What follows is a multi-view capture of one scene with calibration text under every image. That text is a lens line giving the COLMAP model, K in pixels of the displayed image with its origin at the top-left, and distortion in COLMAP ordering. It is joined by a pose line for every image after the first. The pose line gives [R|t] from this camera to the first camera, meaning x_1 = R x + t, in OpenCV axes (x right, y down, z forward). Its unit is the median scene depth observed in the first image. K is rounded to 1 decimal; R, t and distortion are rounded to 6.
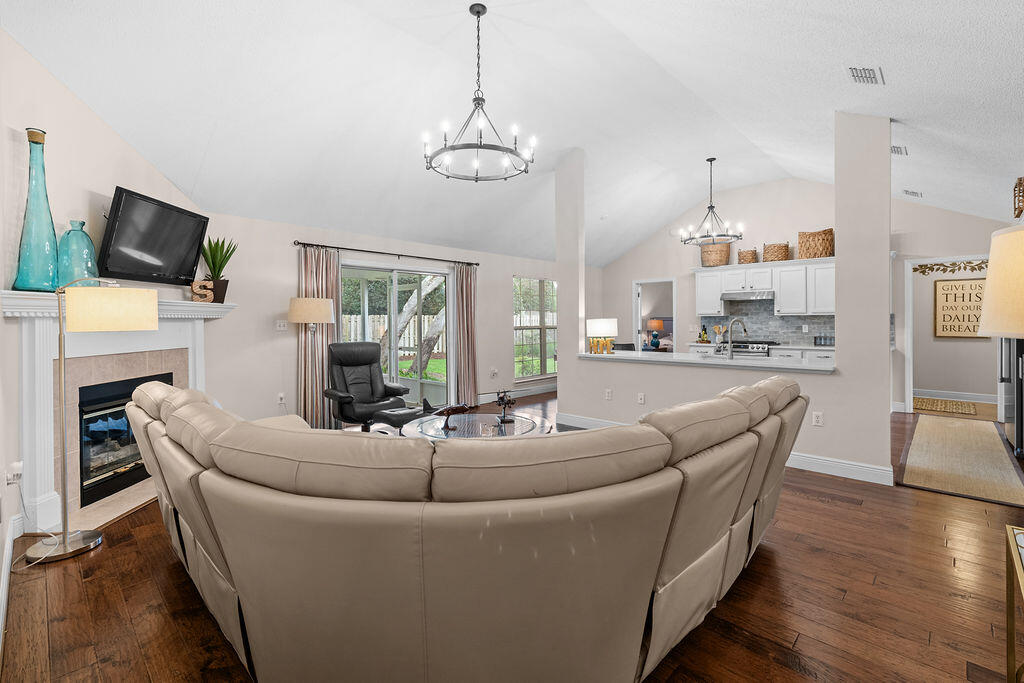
lens RADIAL K [[464.6, 0, 502.4], [0, 464.6, 324.2], [0, 0, 1]] dist [-0.000555, -0.000304]
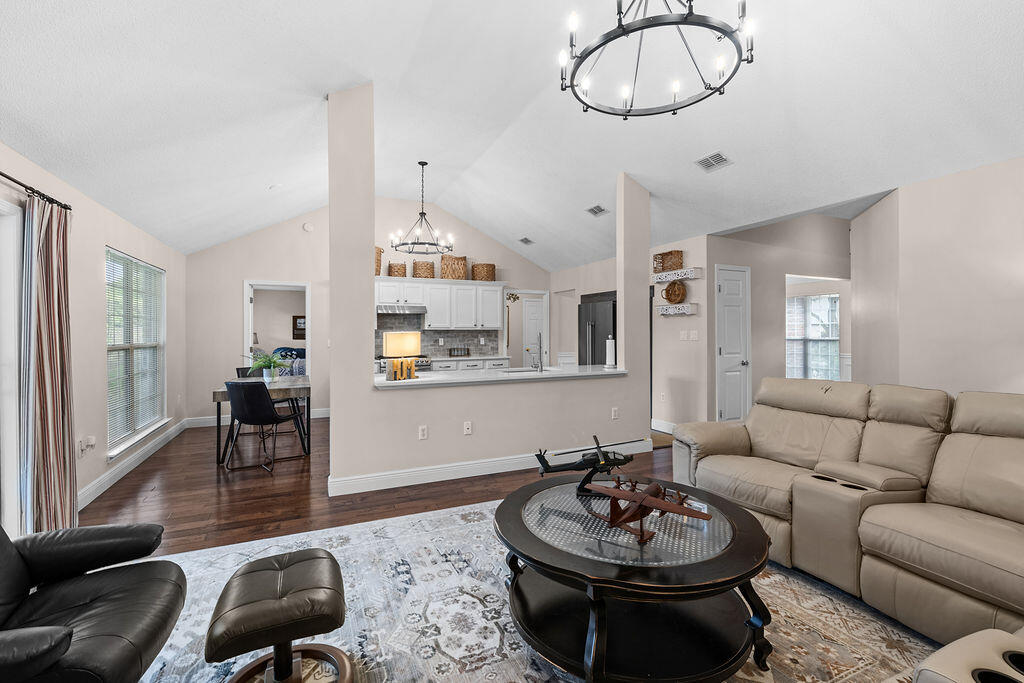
lens RADIAL K [[464.6, 0, 512.3], [0, 464.6, 328.7], [0, 0, 1]] dist [-0.000555, -0.000304]
pose [[0.361784, 0.011493, 0.932191, -0.318873], [0.008193, 0.999846, -0.015507, -0.003083], [-0.932226, 0.013248, 0.361634, 0.440625]]
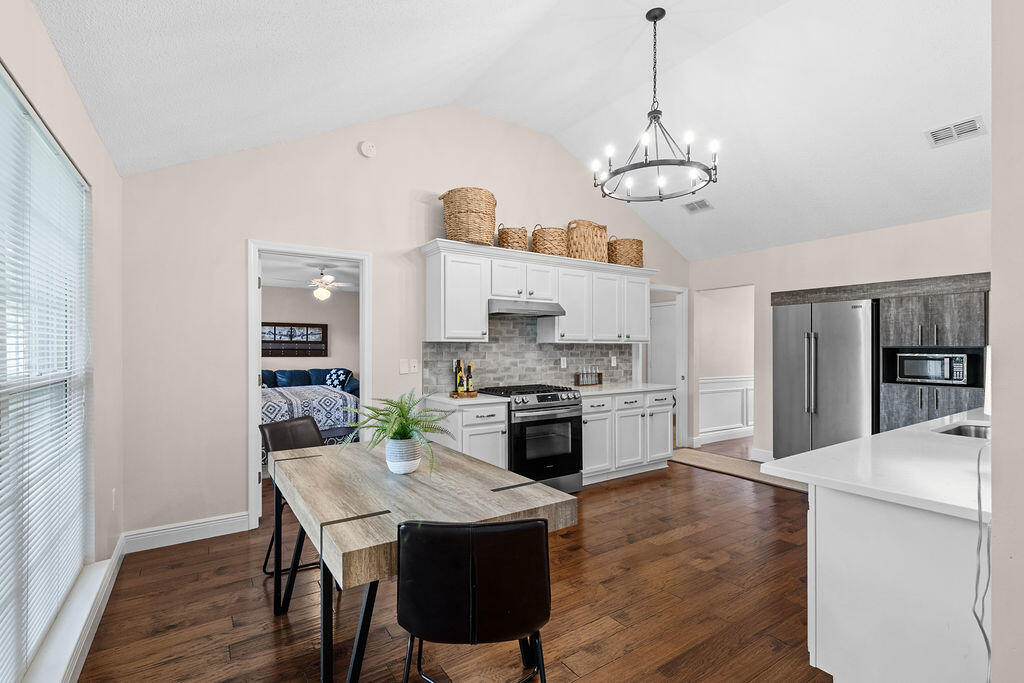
lens RADIAL K [[464.6, 0, 512.3], [0, 464.6, 345.9], [0, 0, 1]] dist [-0.000555, -0.000304]
pose [[0.205144, 0.010177, 0.978679, -0.038663], [0.004040, 0.999929, -0.011245, -0.007781], [-0.978723, 0.006261, 0.205088, 0.931867]]
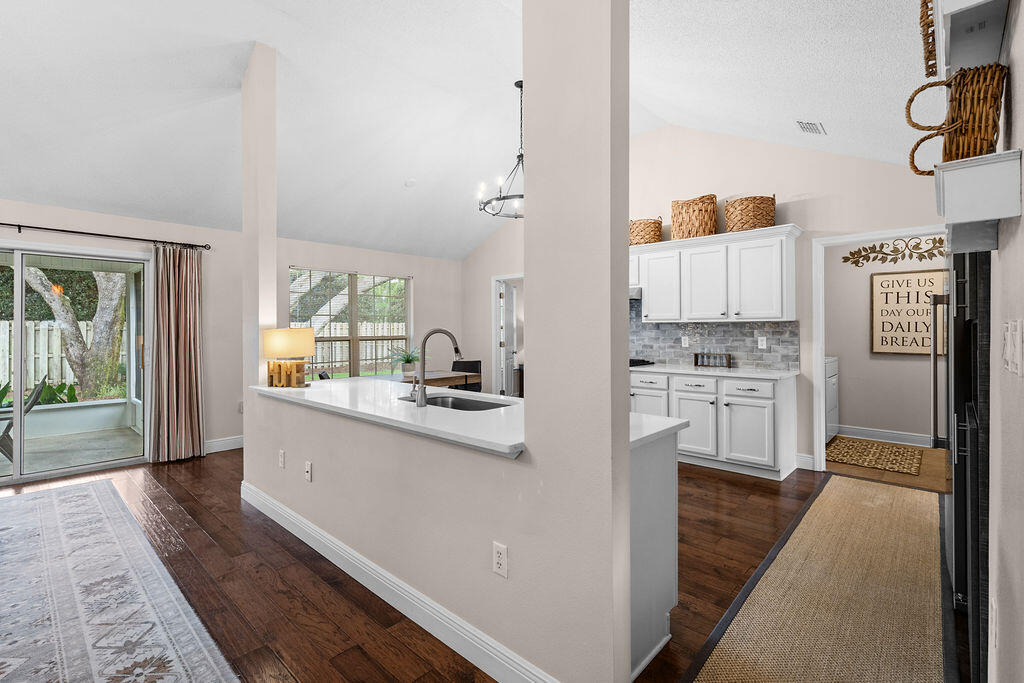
lens RADIAL K [[464.6, 0, 507.2], [0, 464.6, 329.8], [0, 0, 1]] dist [-0.000555, -0.000304]
pose [[0.999789, 0.000990, 0.020503, 0.370902], [-0.000899, 0.999990, -0.004434, -0.004868], [-0.020507, 0.004415, 0.999780, 0.309593]]
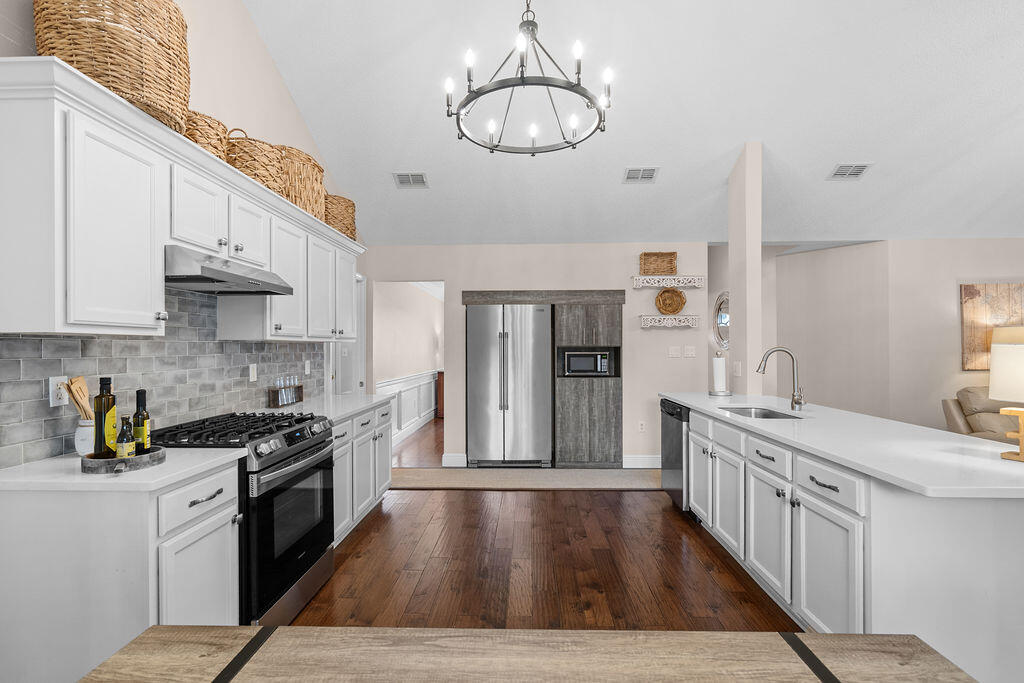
lens RADIAL K [[464.6, 0, 507.3], [0, 464.6, 344.6], [0, 0, 1]] dist [-0.000555, -0.000304]
pose [[-0.670452, 0.013354, 0.741833, 0.183715], [0.012566, 0.999899, -0.006642, -0.010072], [-0.741847, 0.004869, -0.670552, 1.110218]]
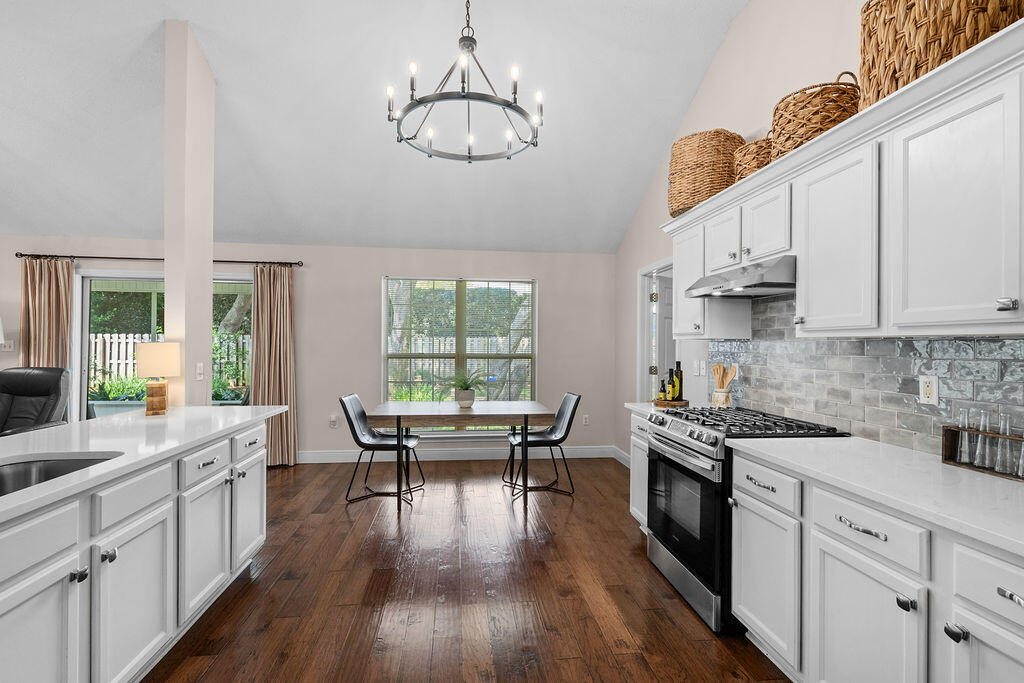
lens RADIAL K [[464.6, 0, 505.2], [0, 464.6, 345.1], [0, 0, 1]] dist [-0.000555, -0.000304]
pose [[0.772494, 0.012764, -0.634893, 0.633095], [-0.016061, 0.999871, 0.000560, -0.011217], [0.634819, 0.009764, 0.772600, 0.654658]]
